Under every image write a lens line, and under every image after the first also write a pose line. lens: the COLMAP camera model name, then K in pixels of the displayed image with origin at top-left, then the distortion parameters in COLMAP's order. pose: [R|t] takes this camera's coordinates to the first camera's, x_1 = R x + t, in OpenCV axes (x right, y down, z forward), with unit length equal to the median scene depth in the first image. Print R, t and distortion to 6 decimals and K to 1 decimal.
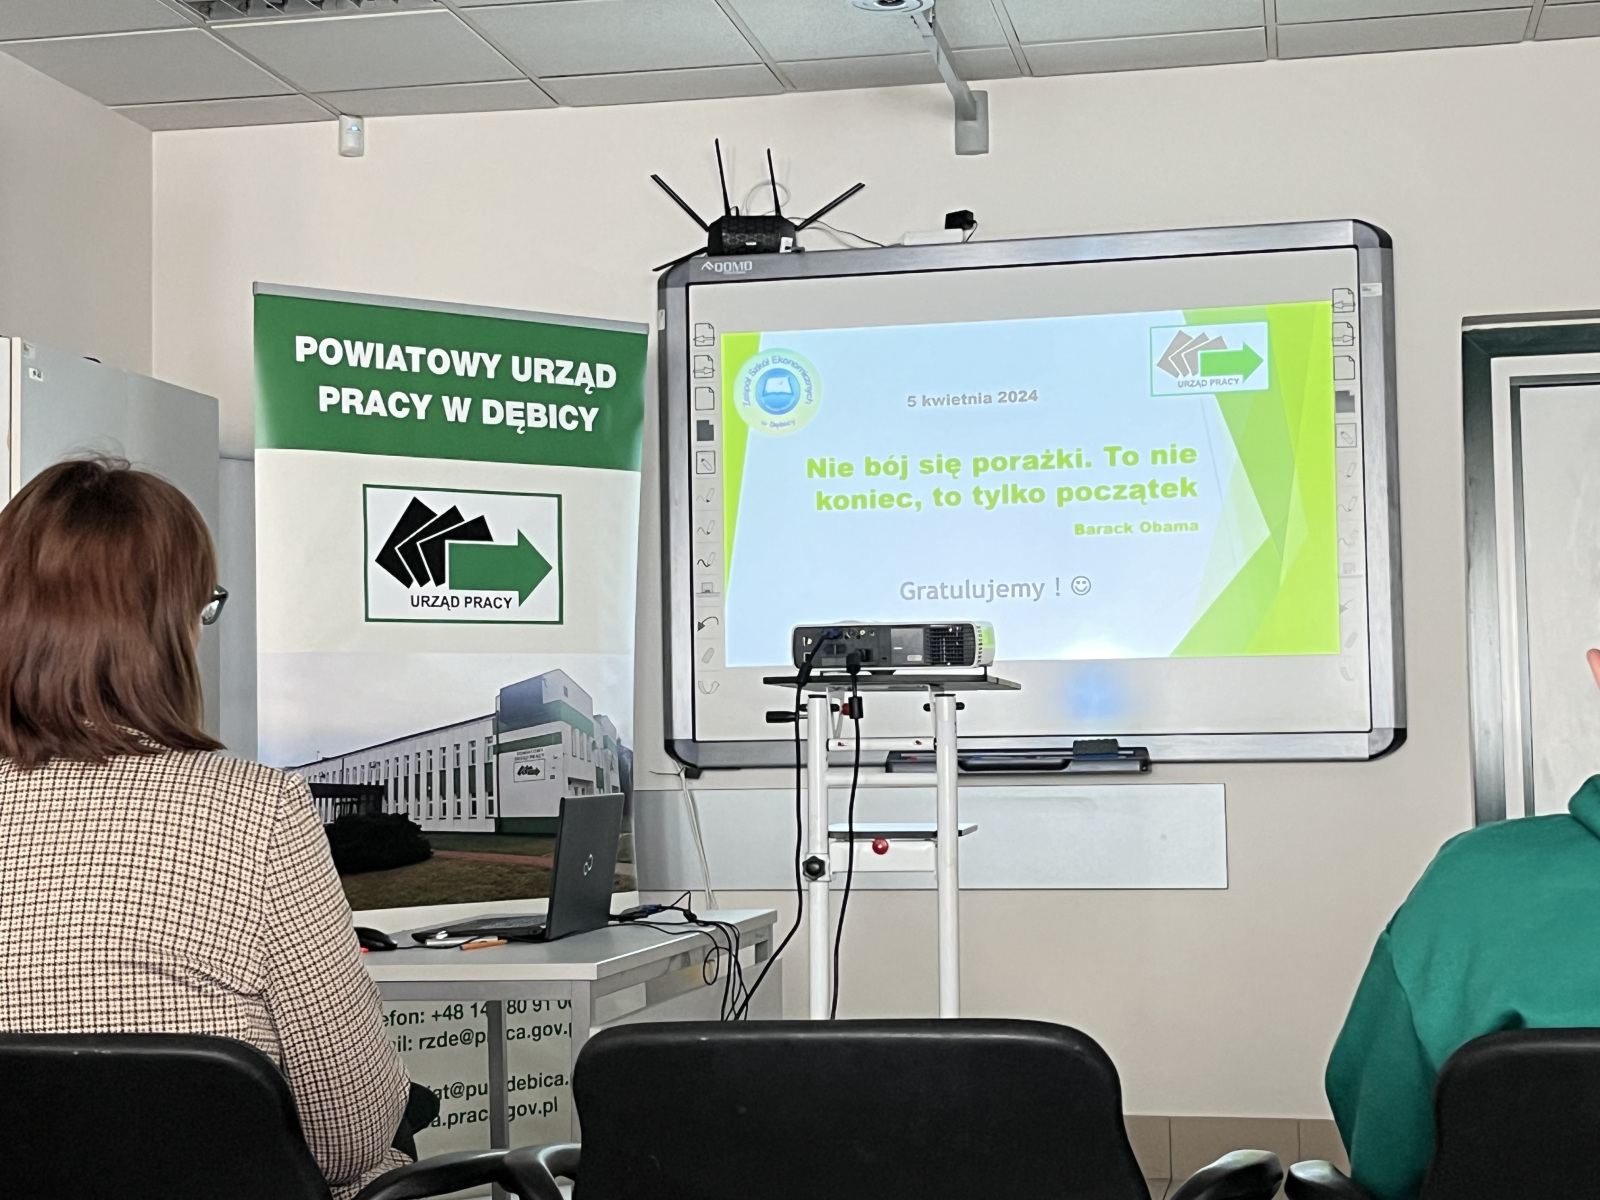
lens RADIAL K [[2494.7, 0, 811.7], [0, 2494.7, 595.0], [0, 0, 1]] dist [0.140862, 0.000000]
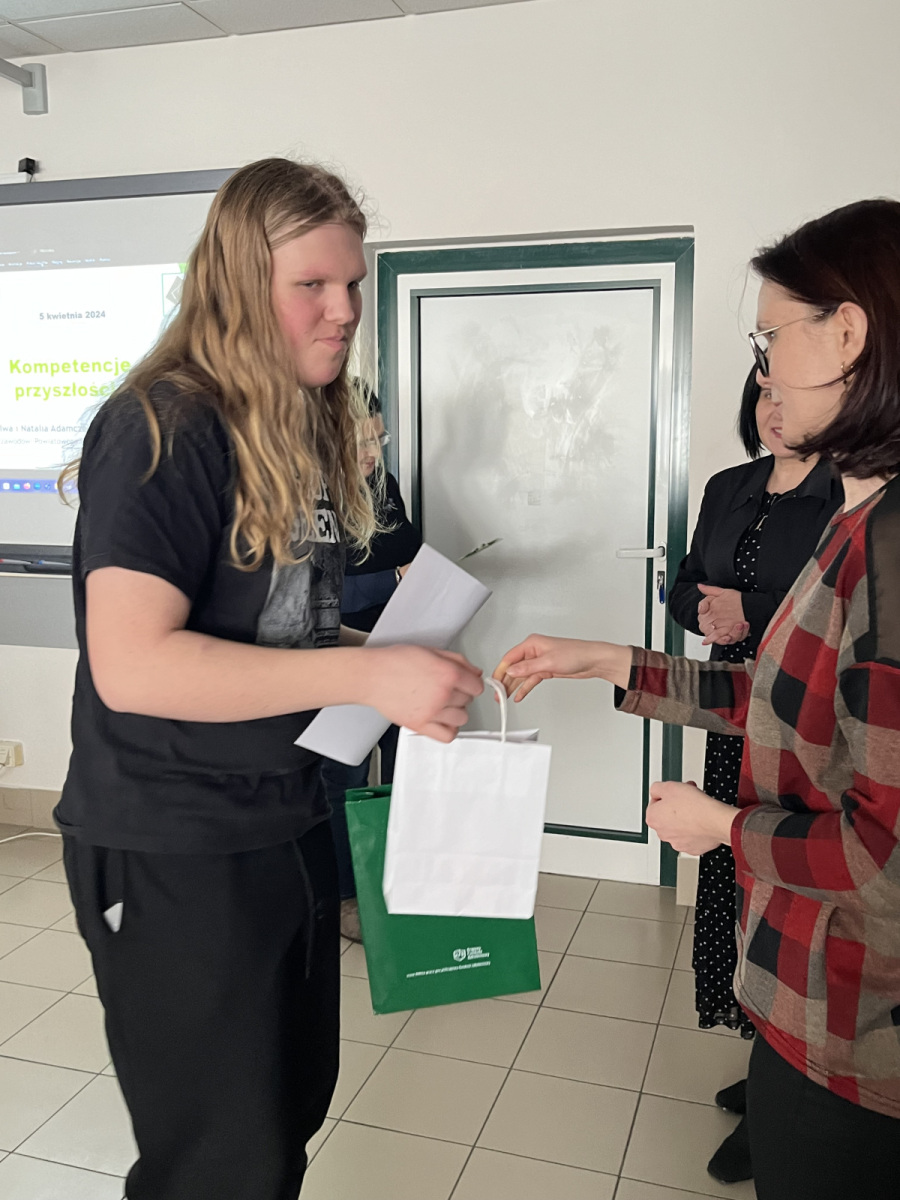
lens RADIAL K [[1152.0, 0, 430.5], [0, 1152.0, 602.0], [0, 0, 1]] dist [0.013479, 0.000000]
pose [[0.995780, 0.024807, -0.088351, 0.344091], [-0.006033, 0.978382, 0.206716, -0.050692], [0.091569, -0.205311, 0.974404, 0.370493]]
